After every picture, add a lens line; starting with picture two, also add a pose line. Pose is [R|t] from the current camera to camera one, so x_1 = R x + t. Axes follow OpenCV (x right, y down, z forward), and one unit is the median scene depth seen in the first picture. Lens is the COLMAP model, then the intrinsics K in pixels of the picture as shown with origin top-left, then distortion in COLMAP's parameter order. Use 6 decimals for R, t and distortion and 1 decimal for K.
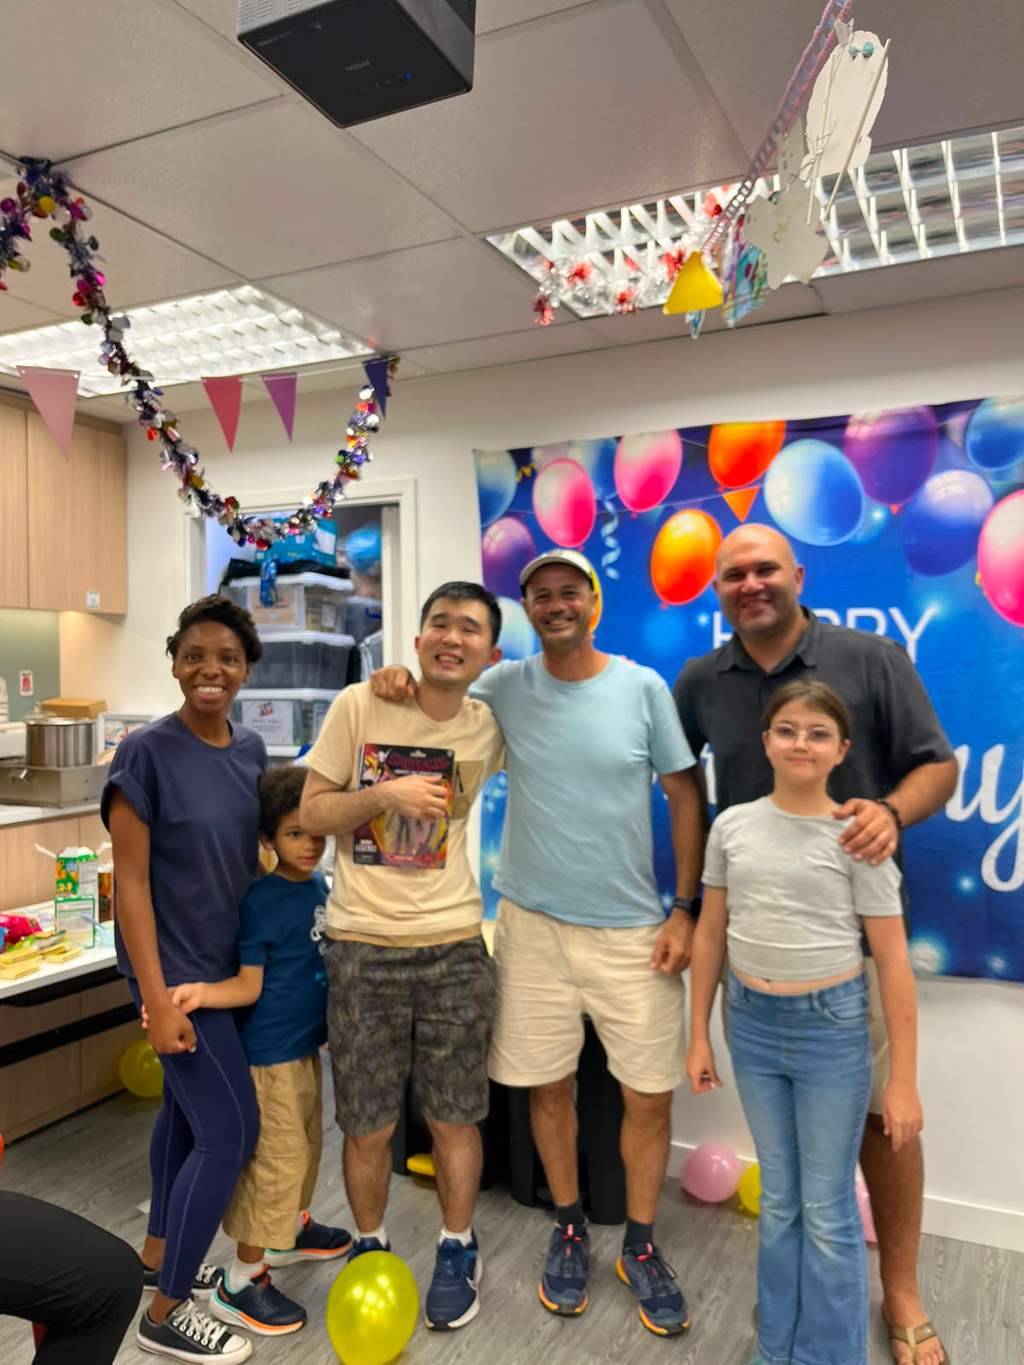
lens RADIAL K [[1056.3, 0, 512.0], [0, 1056.3, 682.5], [0, 0, 1]] dist [0.052483, -0.067156]
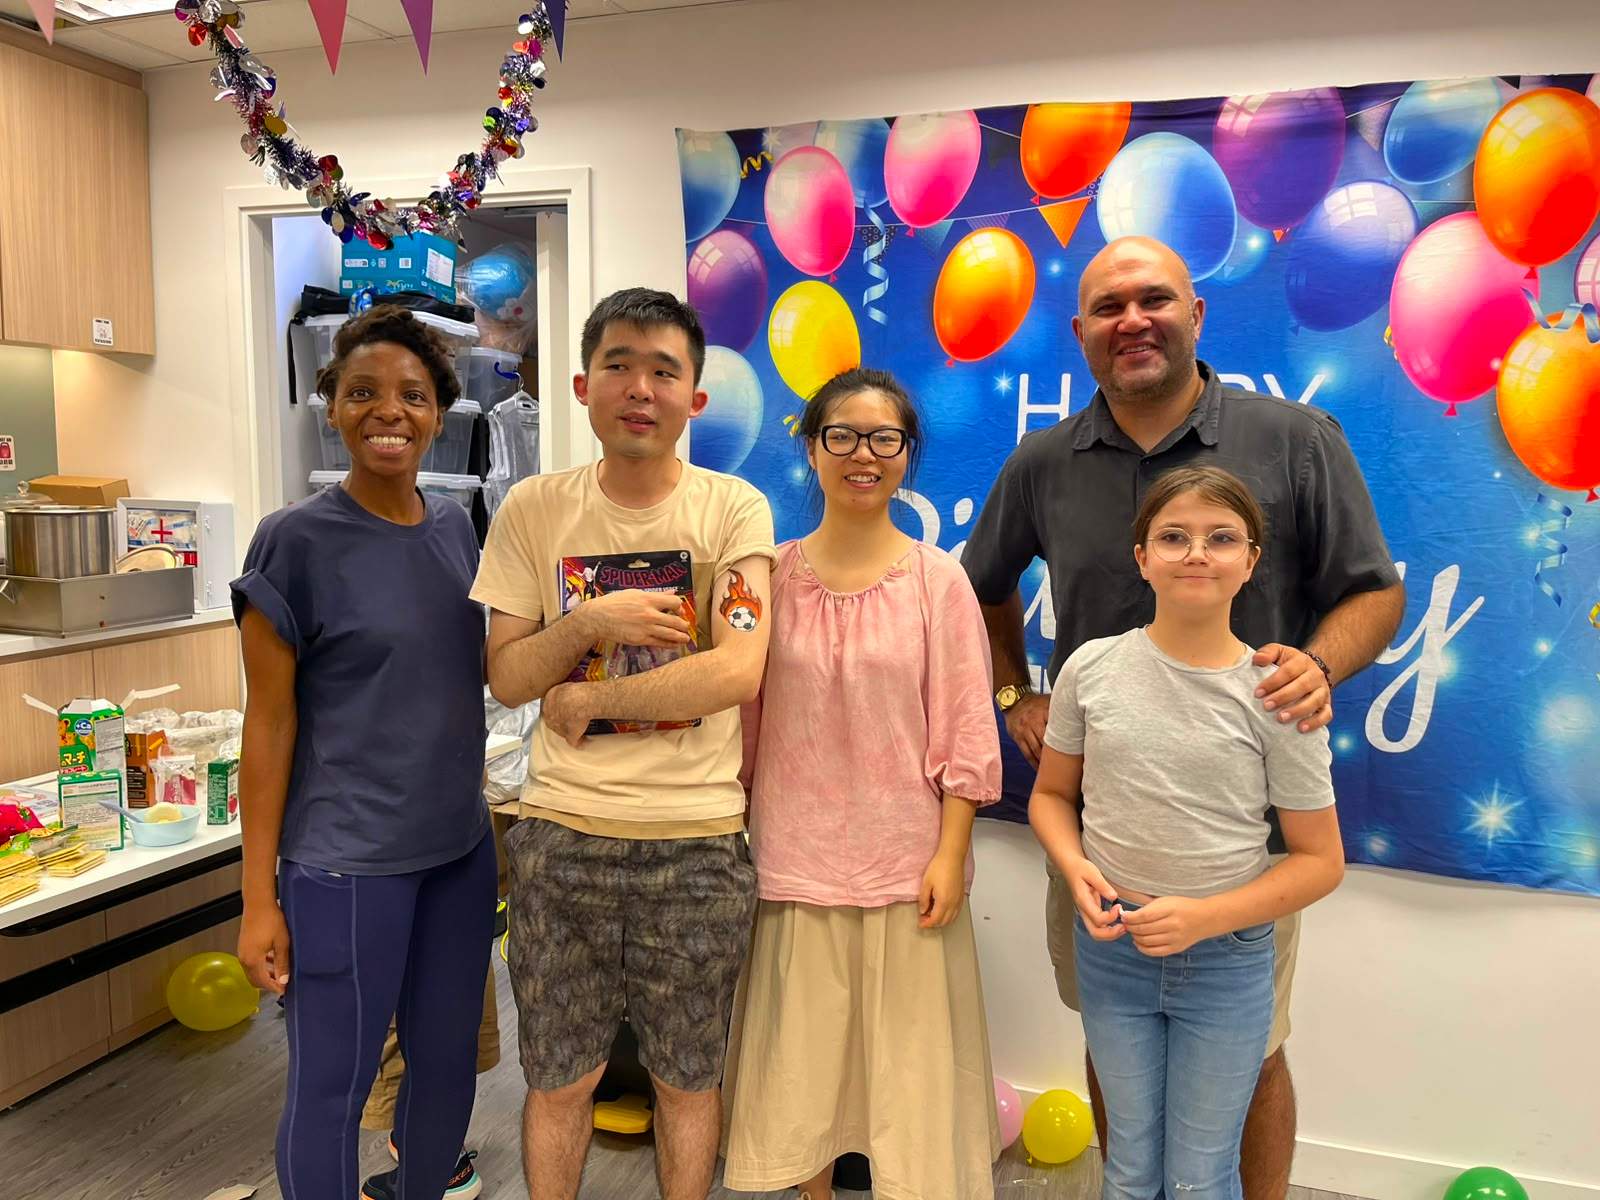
lens RADIAL K [[1238.2, 0, 806.7], [0, 1238.2, 595.6], [0, 0, 1]] dist [0.052483, -0.067156]
pose [[0.991102, 0.006796, 0.132928, -0.067514], [-0.019878, 0.995053, 0.097334, 0.004747], [-0.131609, -0.099110, 0.986335, 0.172149]]
